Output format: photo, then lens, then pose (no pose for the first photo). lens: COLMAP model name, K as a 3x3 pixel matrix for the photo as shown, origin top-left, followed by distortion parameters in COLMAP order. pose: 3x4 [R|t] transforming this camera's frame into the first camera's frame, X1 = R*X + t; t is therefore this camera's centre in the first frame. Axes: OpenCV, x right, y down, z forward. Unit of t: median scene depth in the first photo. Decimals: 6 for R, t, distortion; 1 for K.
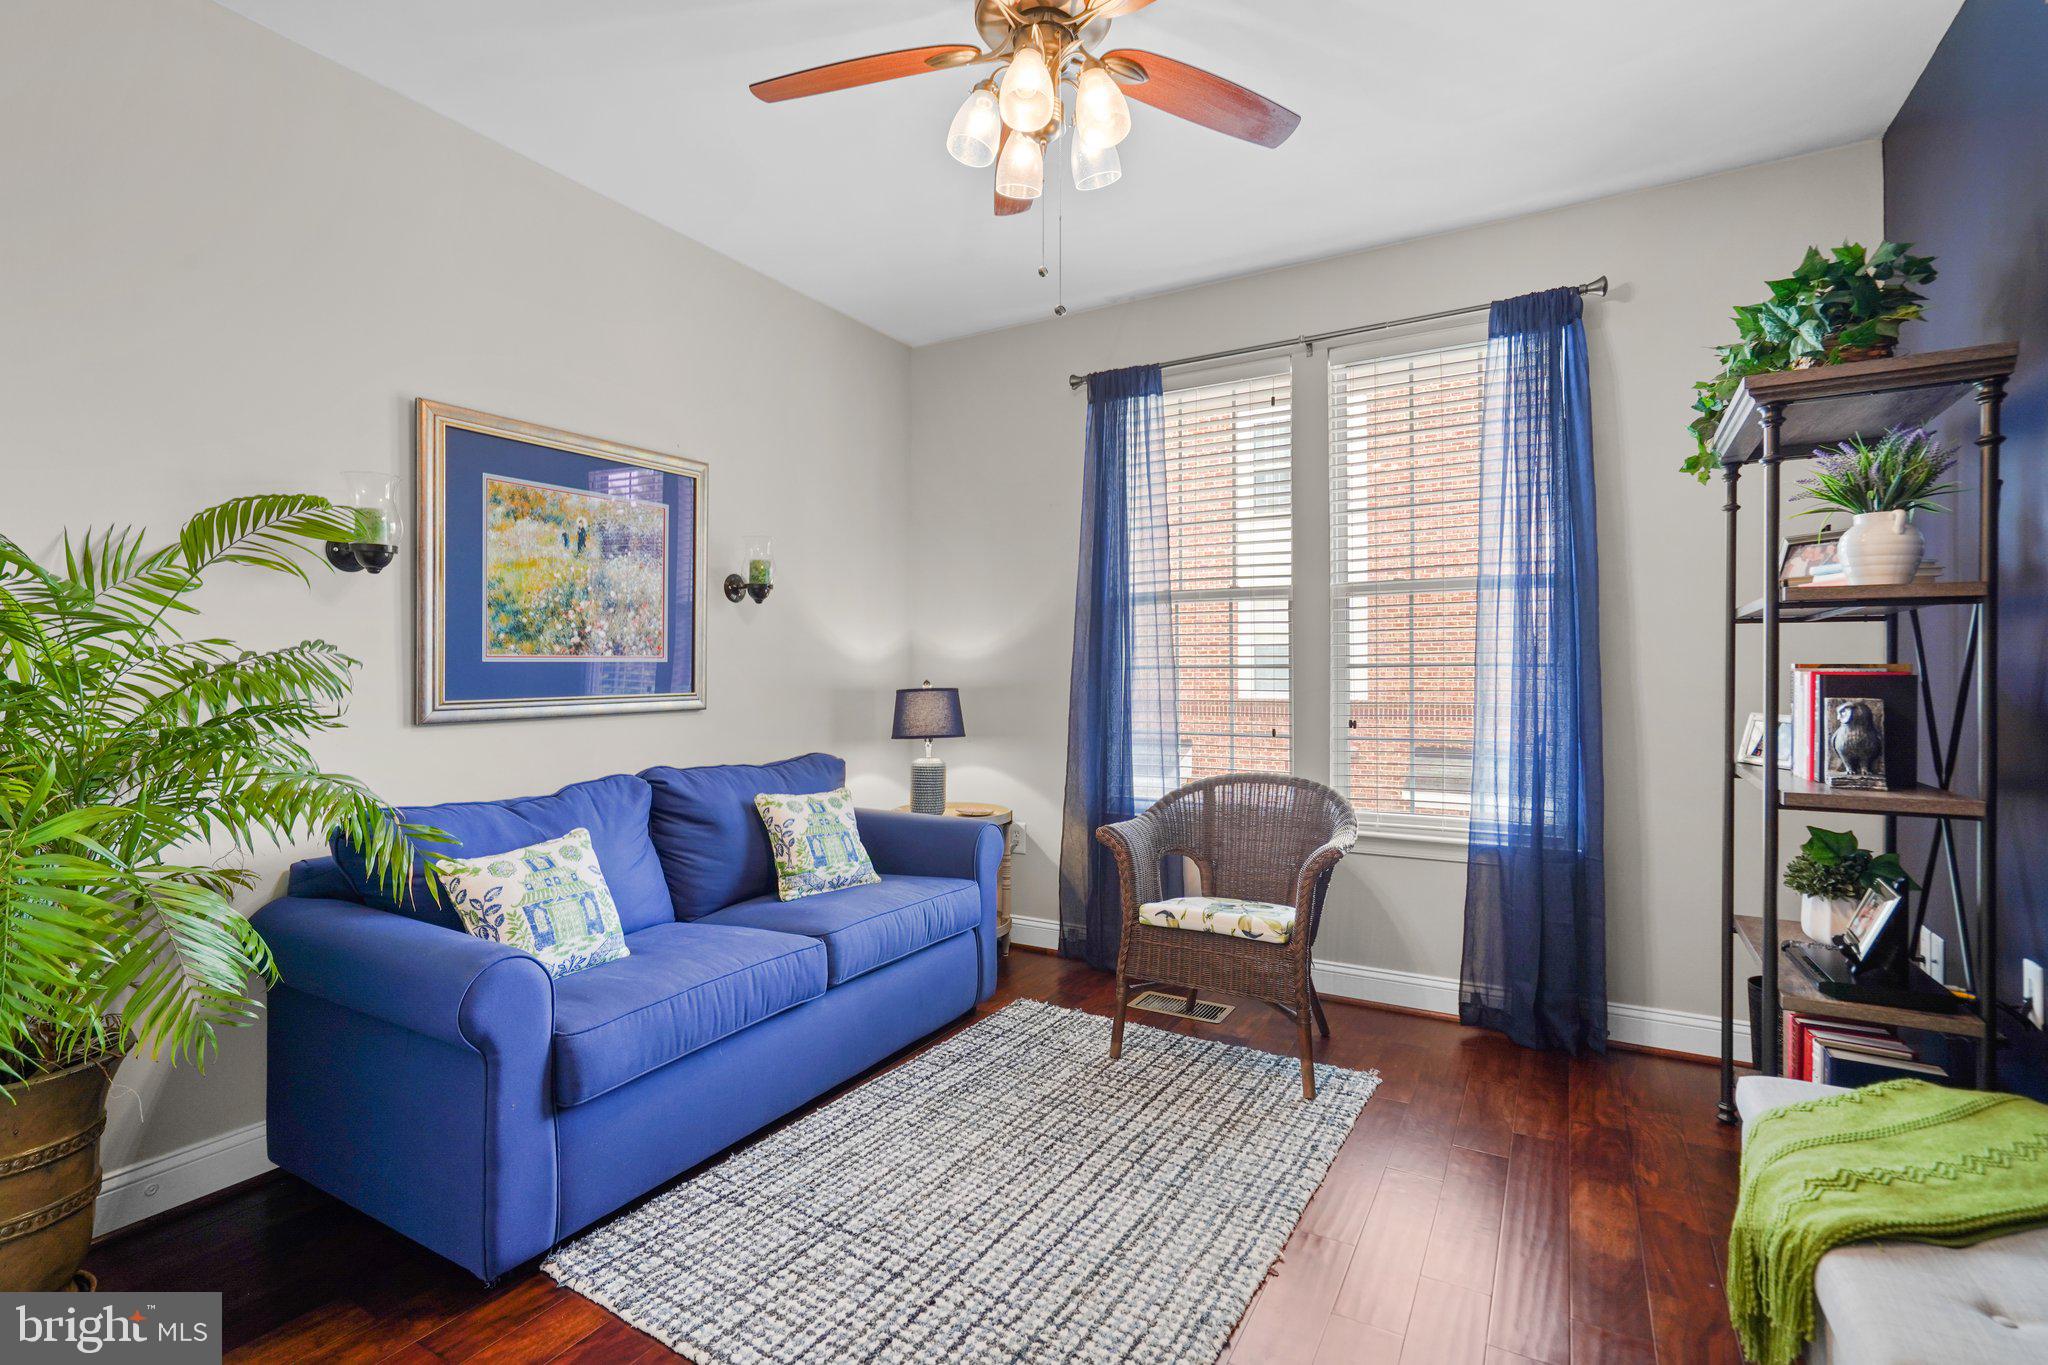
lens RADIAL K [[947.1, 0, 1018.8], [0, 947.1, 665.3], [0, 0, 1]] dist [-0.003674, -0.000026]
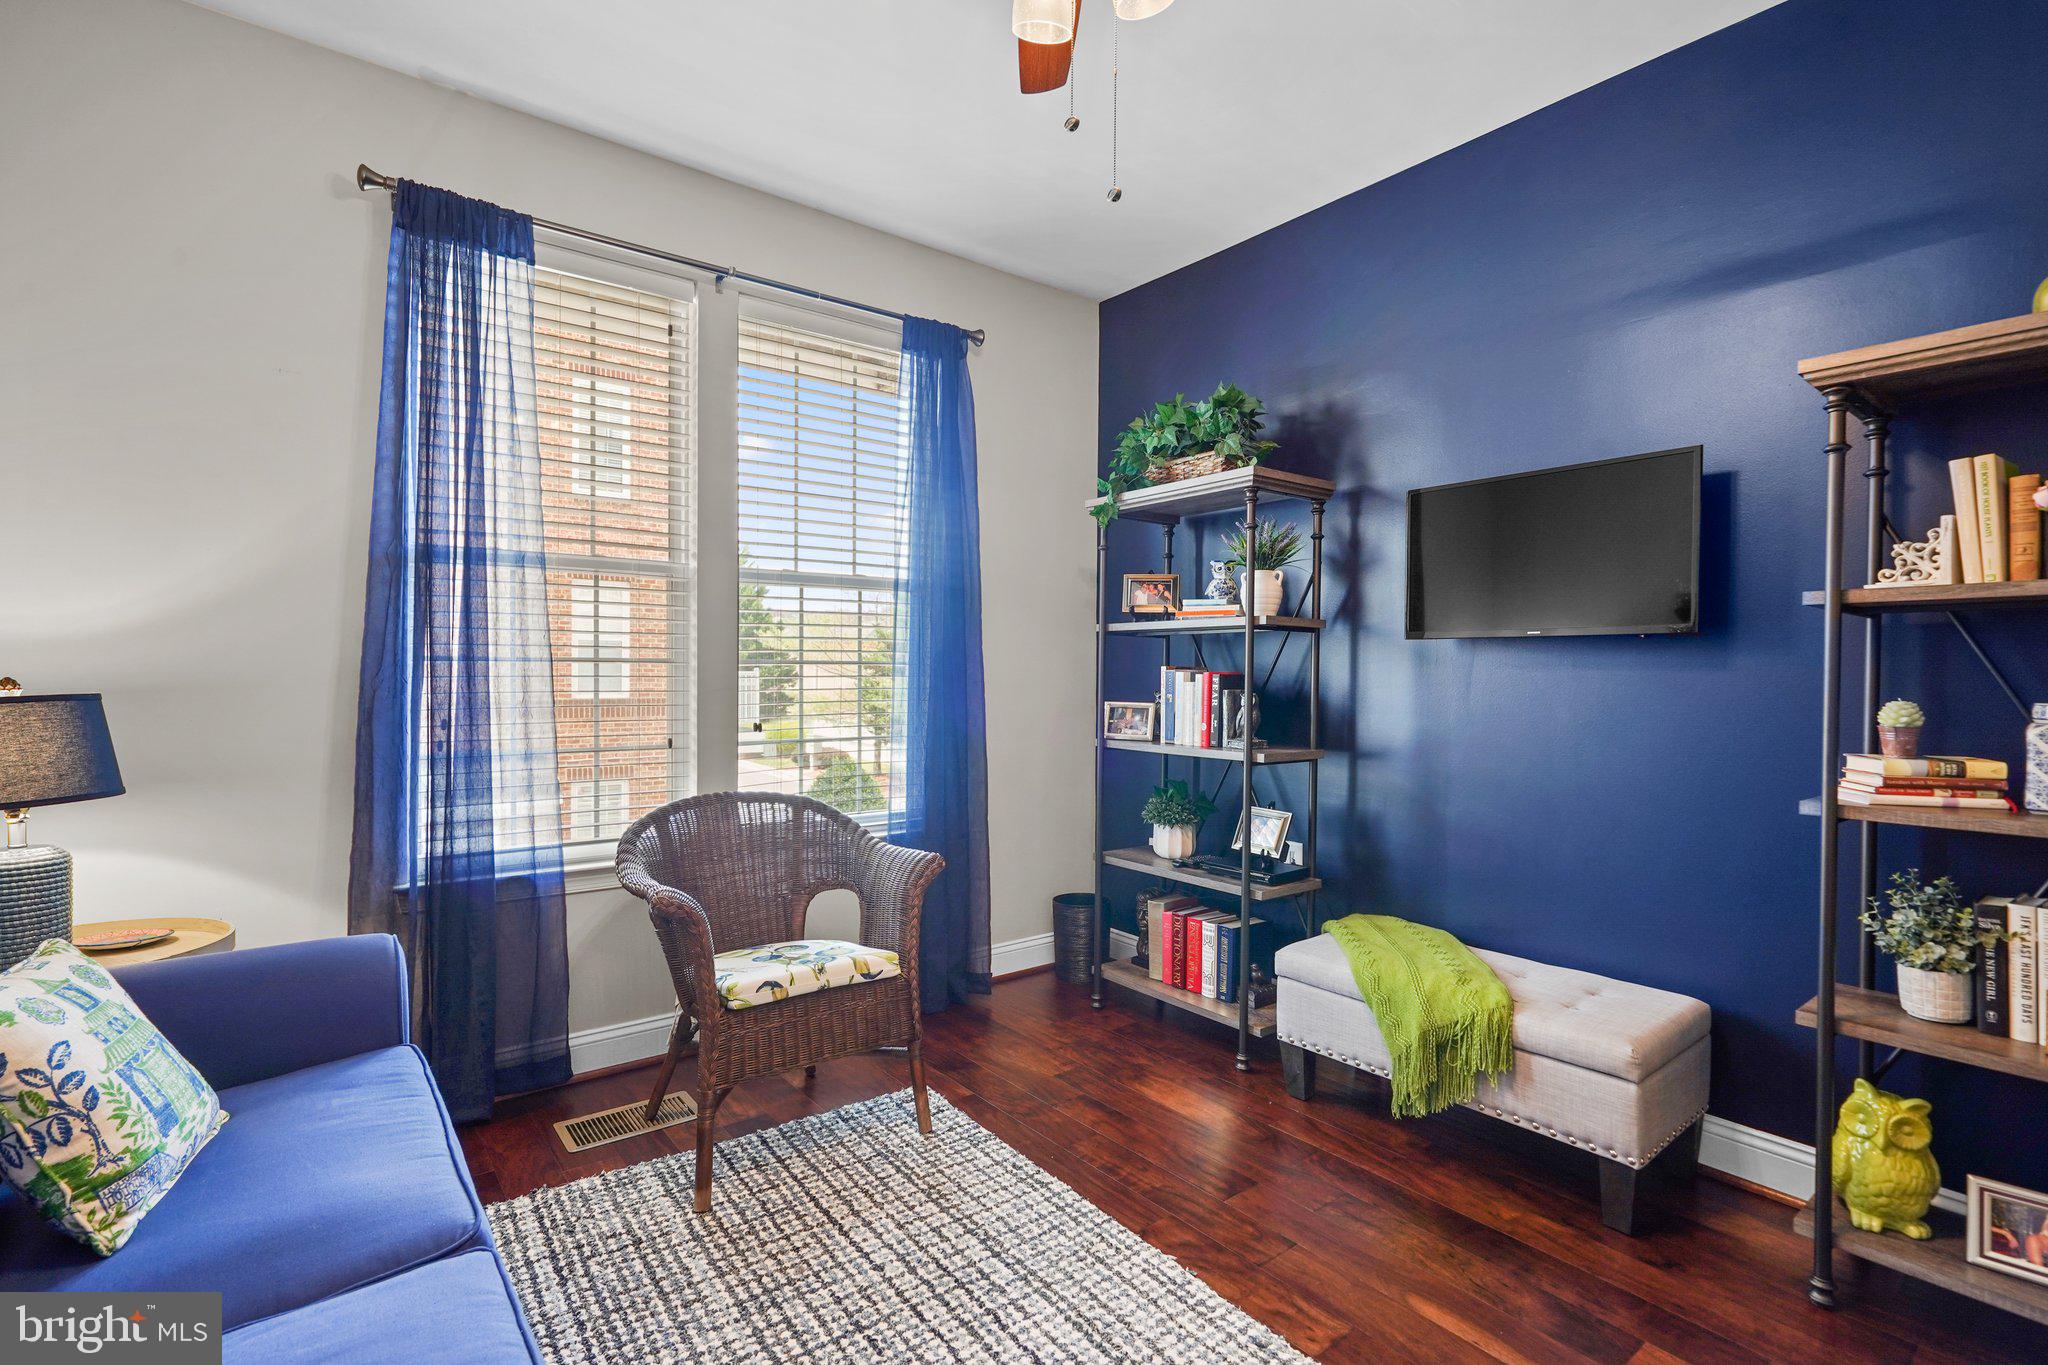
lens RADIAL K [[962.8, 0, 1024.0], [0, 962.8, 682.5], [0, 0, 1]] dist [0.005682, 0.000218]
pose [[0.379774, -0.007327, 0.925050, -0.490278], [-0.015284, 0.999782, 0.014194, 0.004617], [-0.924953, -0.019529, 0.379580, 0.529015]]
